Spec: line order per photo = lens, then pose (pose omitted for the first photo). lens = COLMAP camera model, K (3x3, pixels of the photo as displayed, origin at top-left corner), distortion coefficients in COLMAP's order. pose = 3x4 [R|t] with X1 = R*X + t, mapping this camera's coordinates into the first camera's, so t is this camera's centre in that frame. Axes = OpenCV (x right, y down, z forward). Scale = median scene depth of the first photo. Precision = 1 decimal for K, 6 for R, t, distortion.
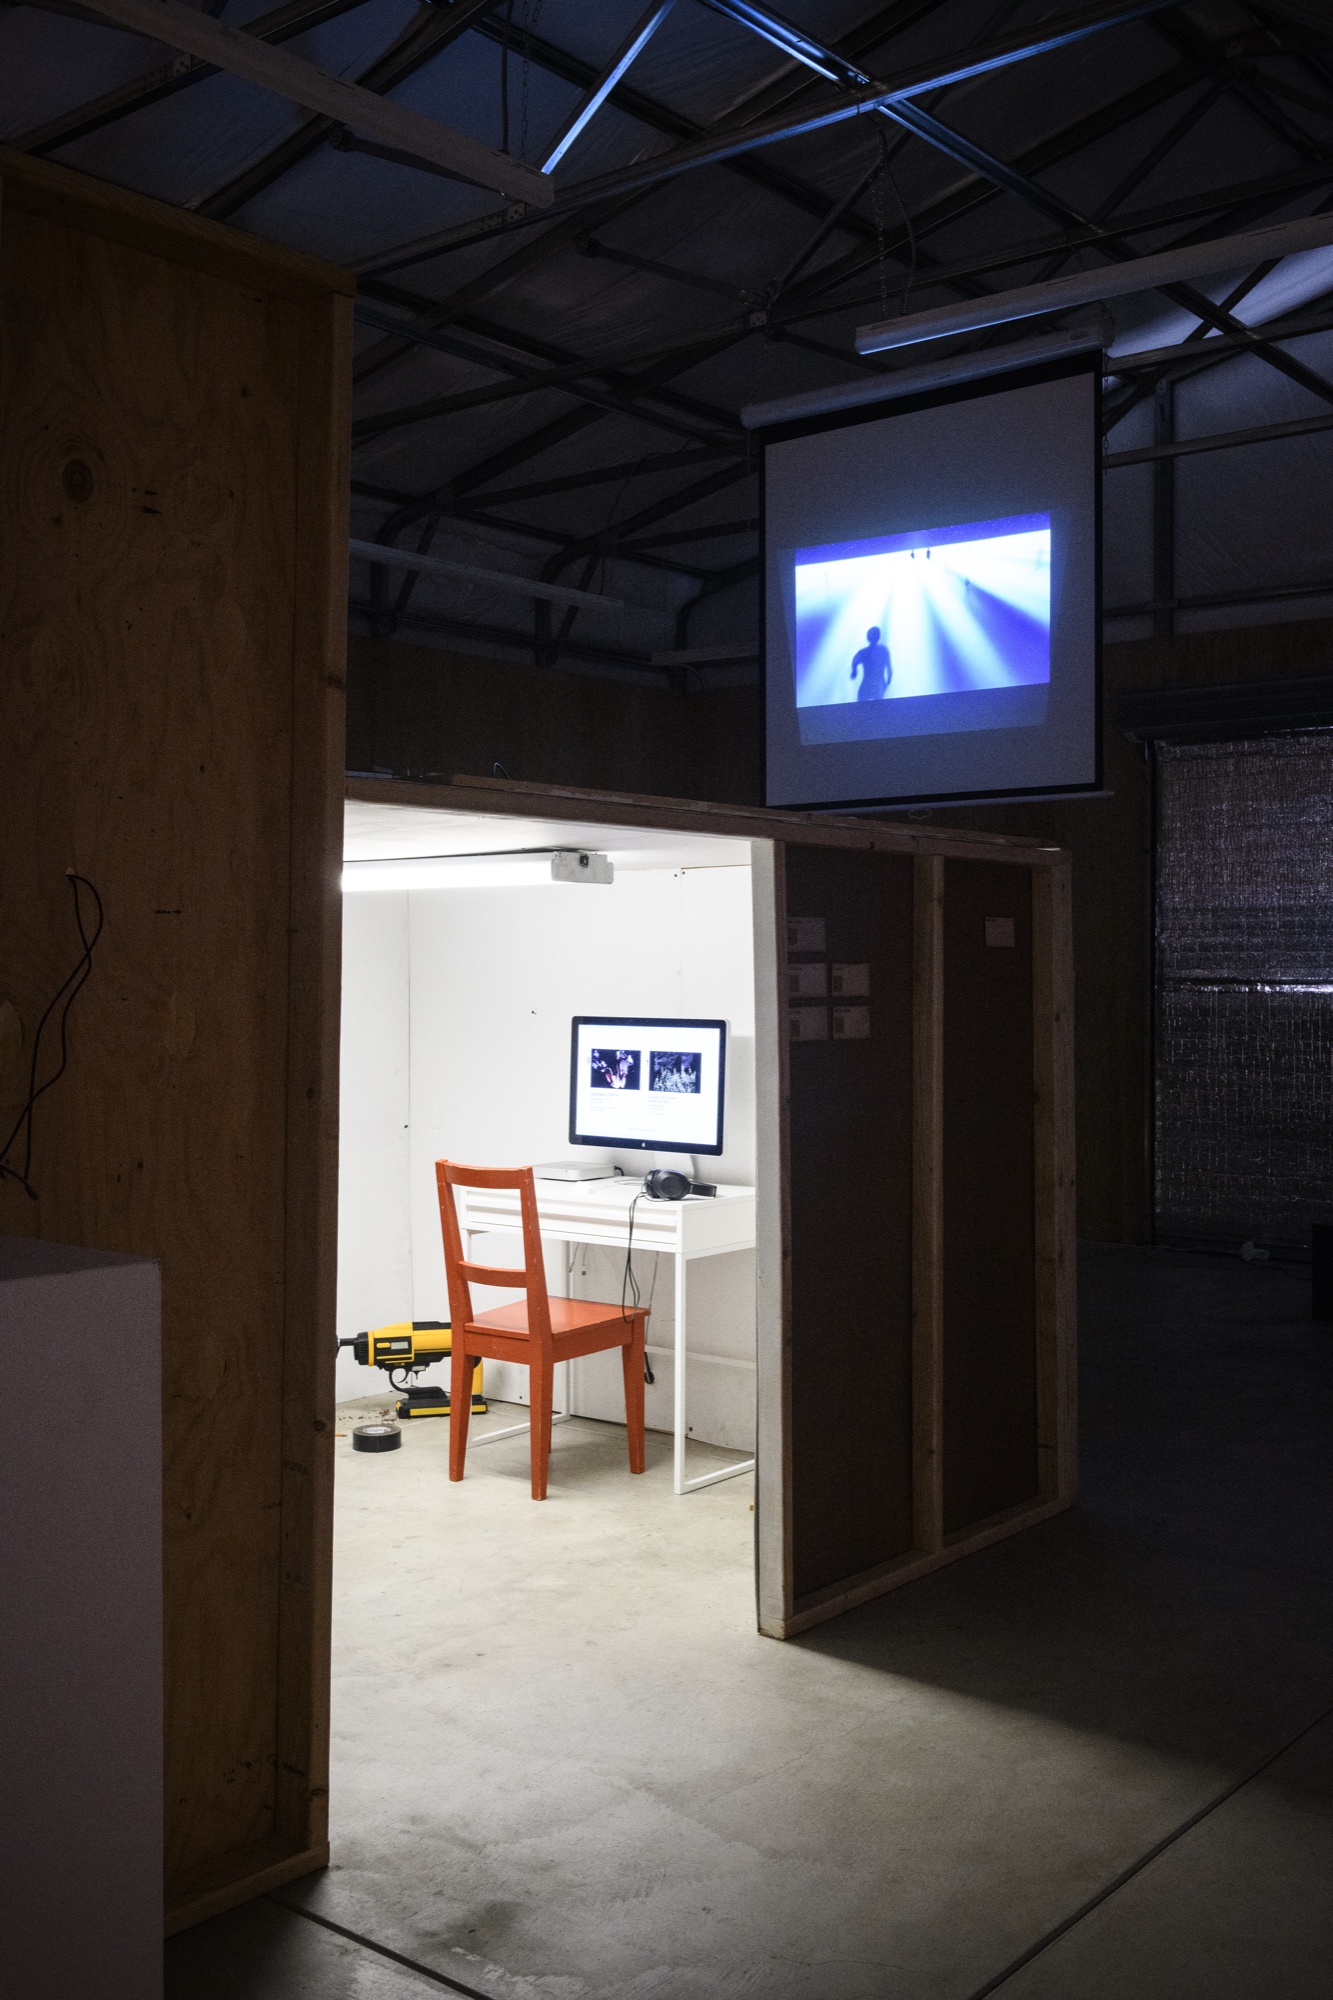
lens RADIAL K [[1910.5, 0, 675.0], [0, 1910.5, 996.4], [0, 0, 1]] dist [0.004806, 0.000000]
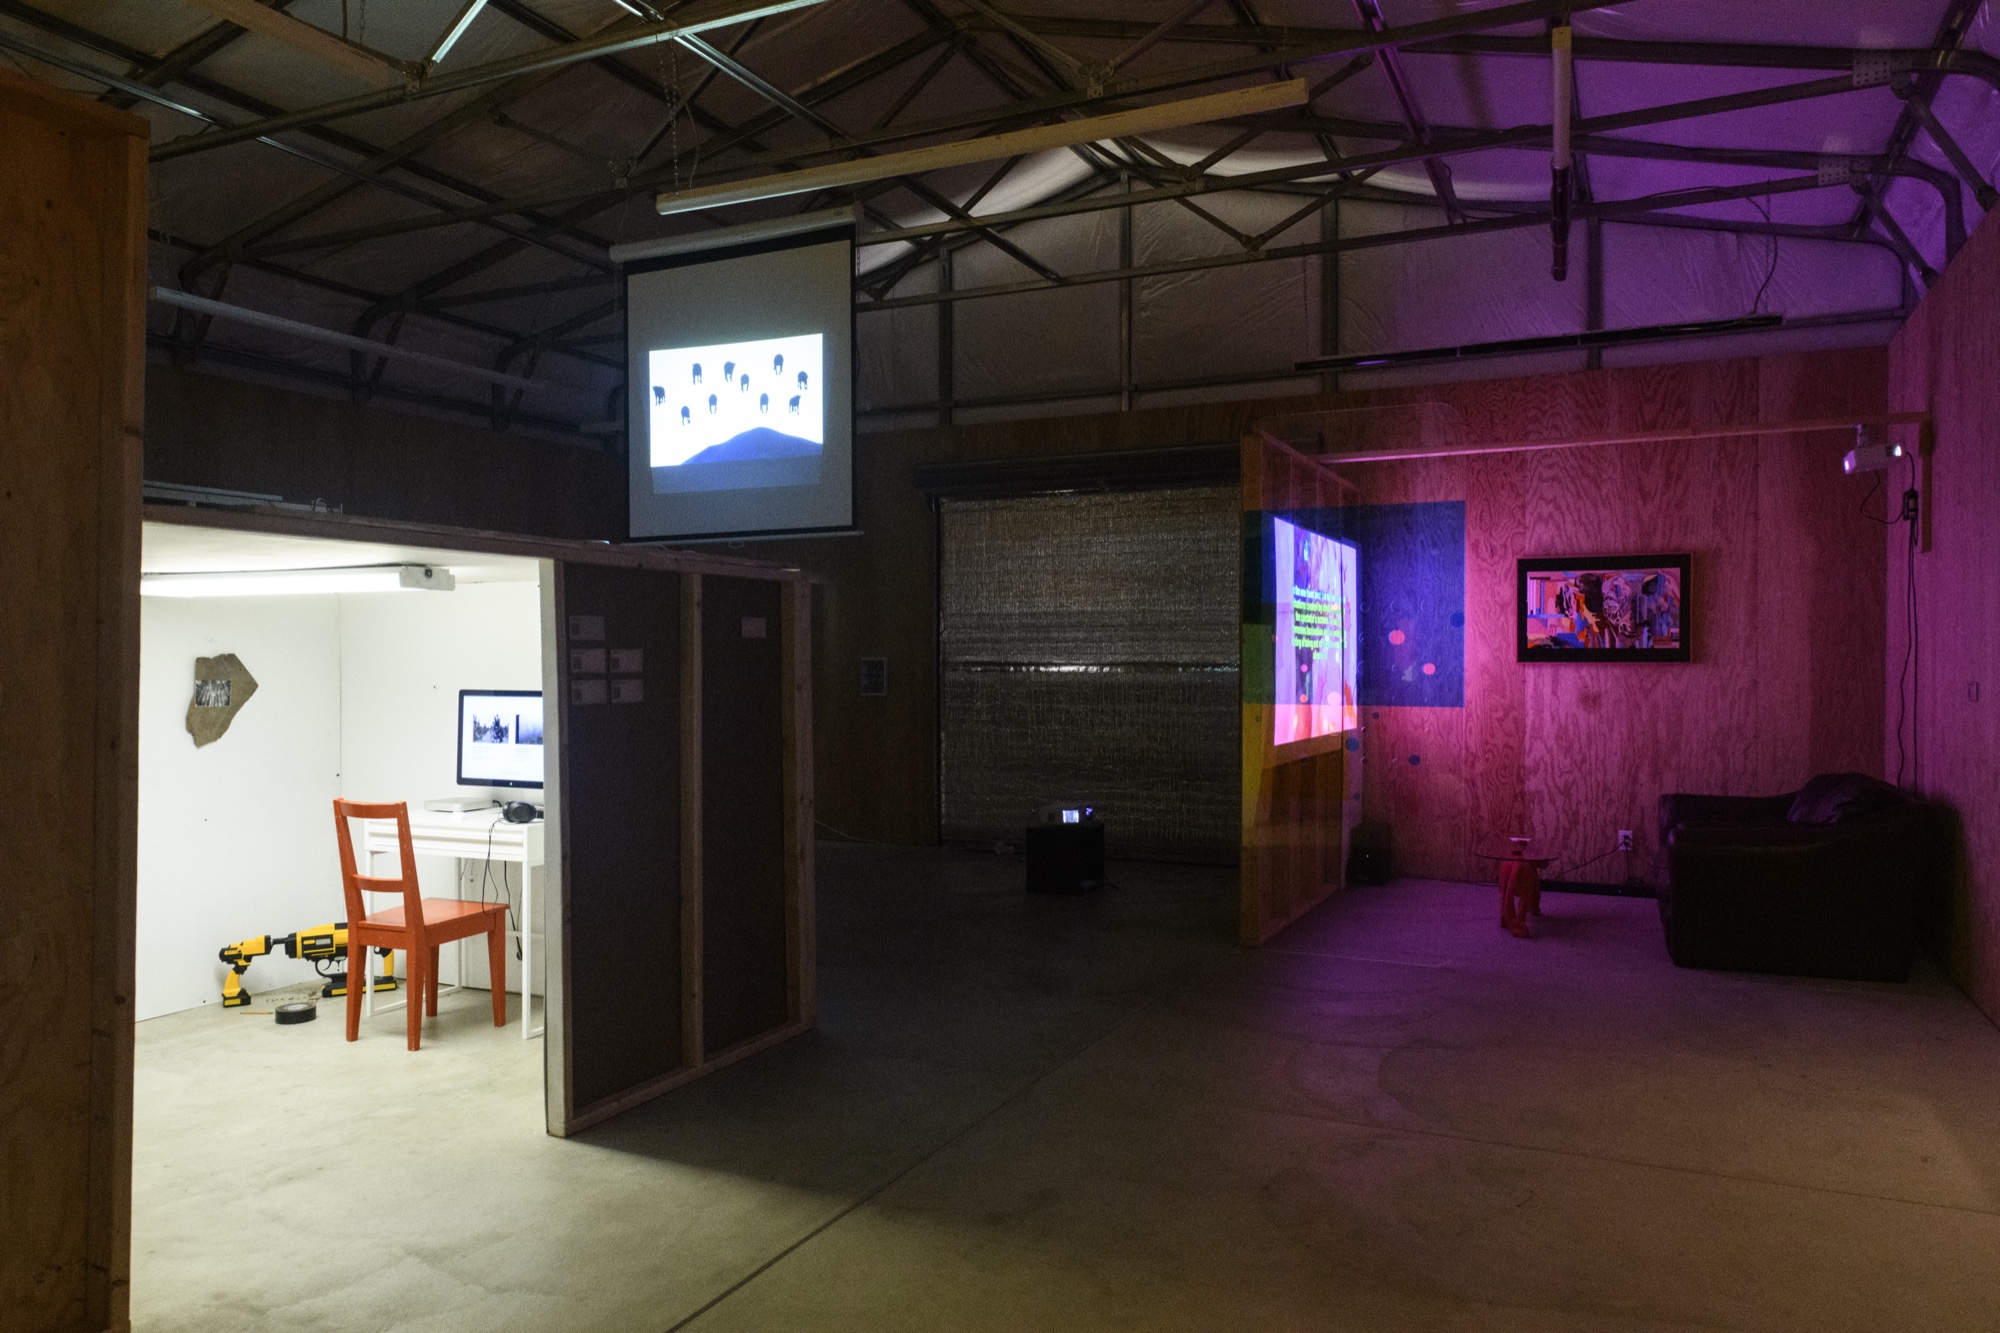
lens RADIAL K [[1364.6, 0, 983.6], [0, 1364.6, 672.0], [0, 0, 1]] dist [0.025189, -0.013999]
pose [[0.972222, -0.004347, 0.234018, 0.090497], [0.005215, 0.999982, -0.003090, 0.003269], [-0.234000, 0.004225, 0.972227, -0.028144]]
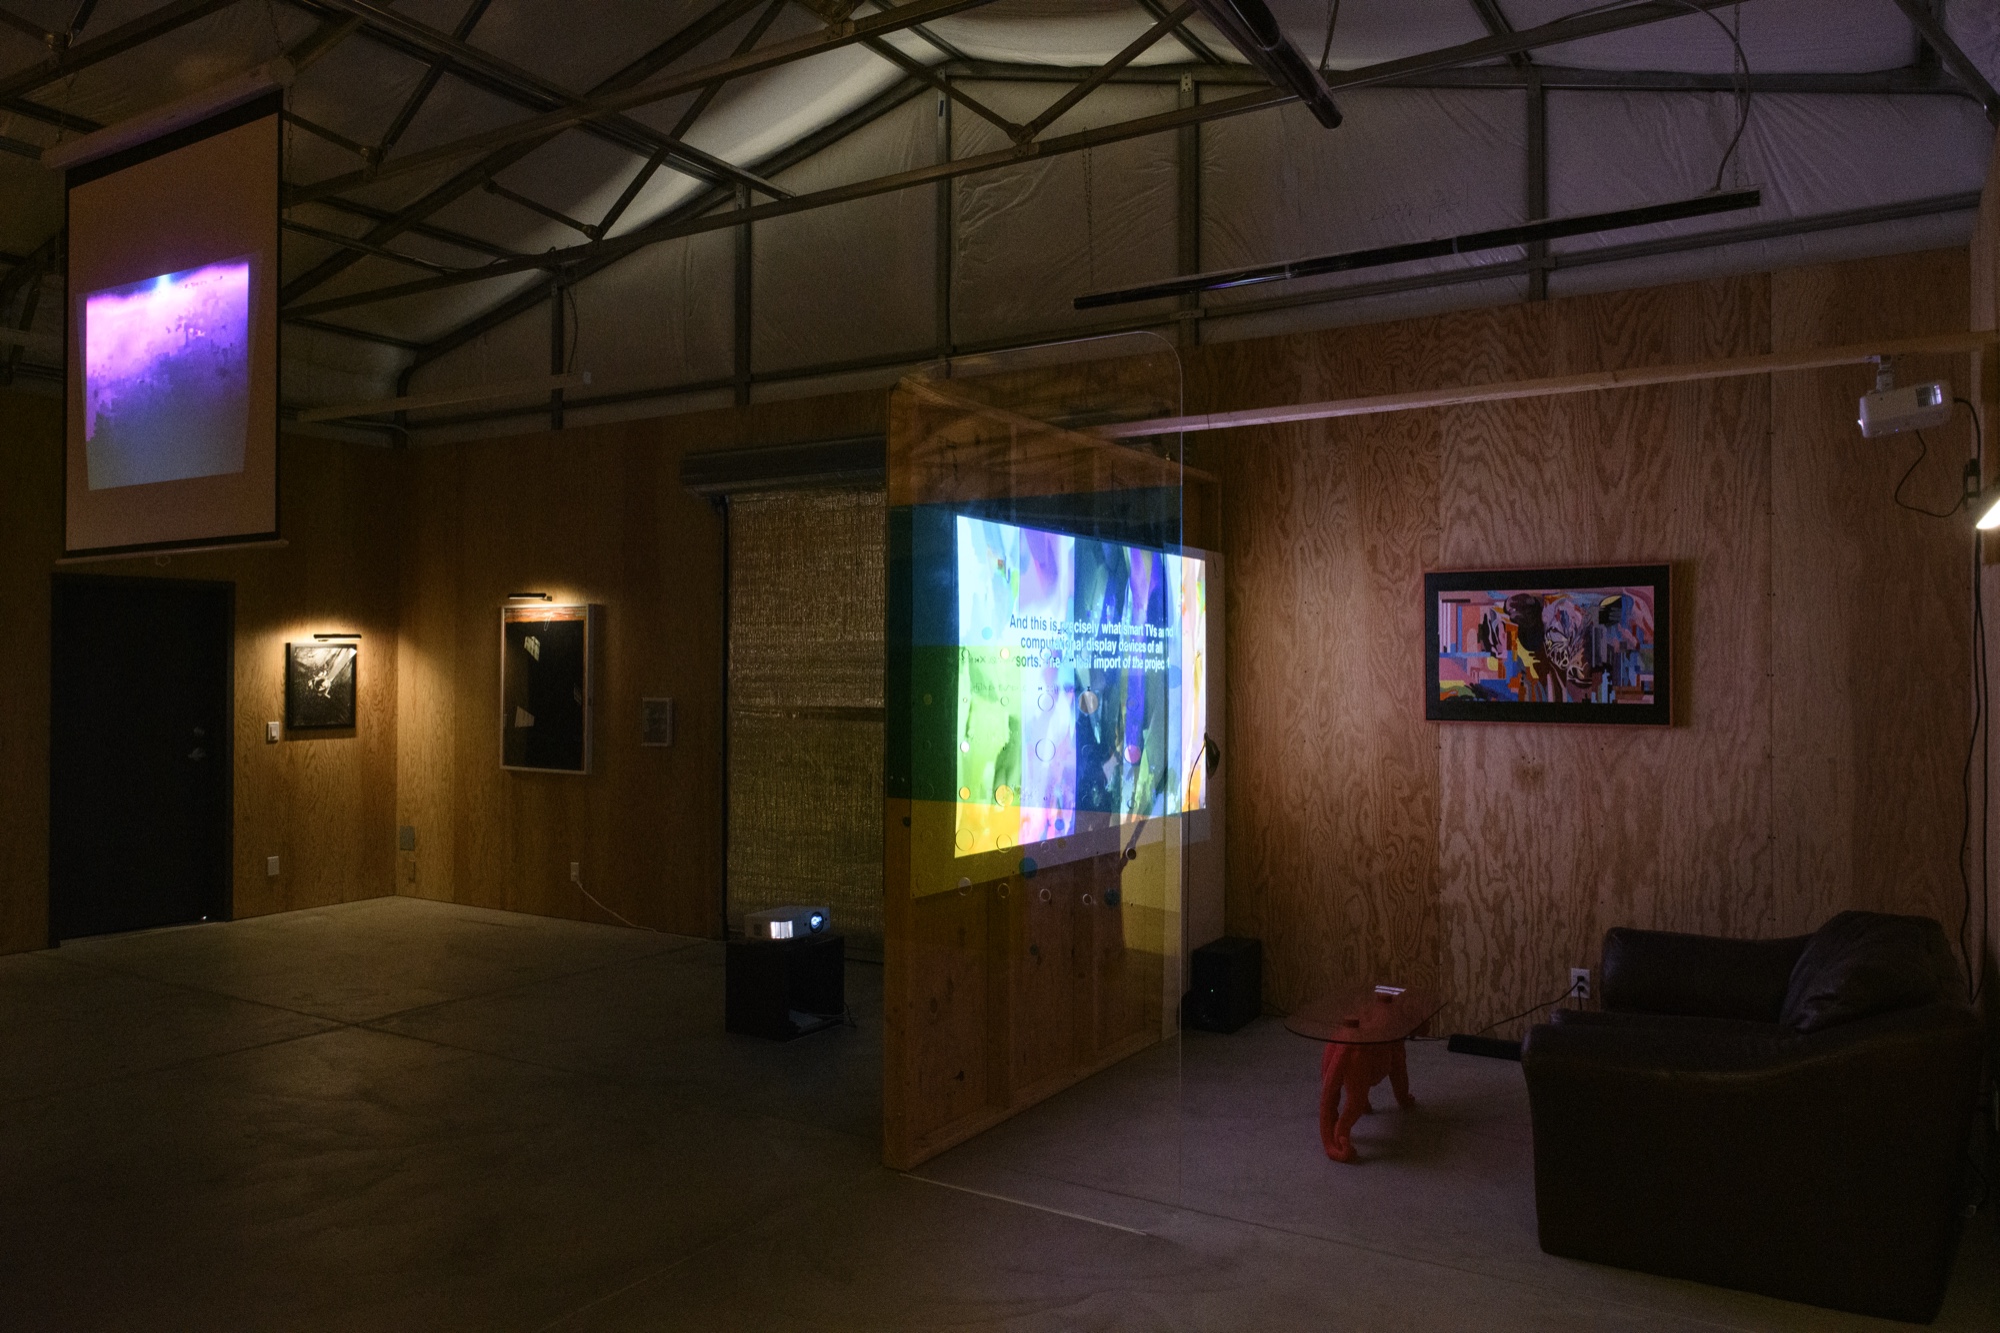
lens RADIAL K [[1364.6, 0, 1004.6], [0, 1364.6, 653.1], [0, 0, 1]] dist [0.025189, -0.013999]
pose [[0.992429, 0.002149, 0.122802, 0.691040], [0.000571, 0.999755, -0.022109, -0.048786], [-0.122819, 0.022012, 0.992185, 0.377331]]
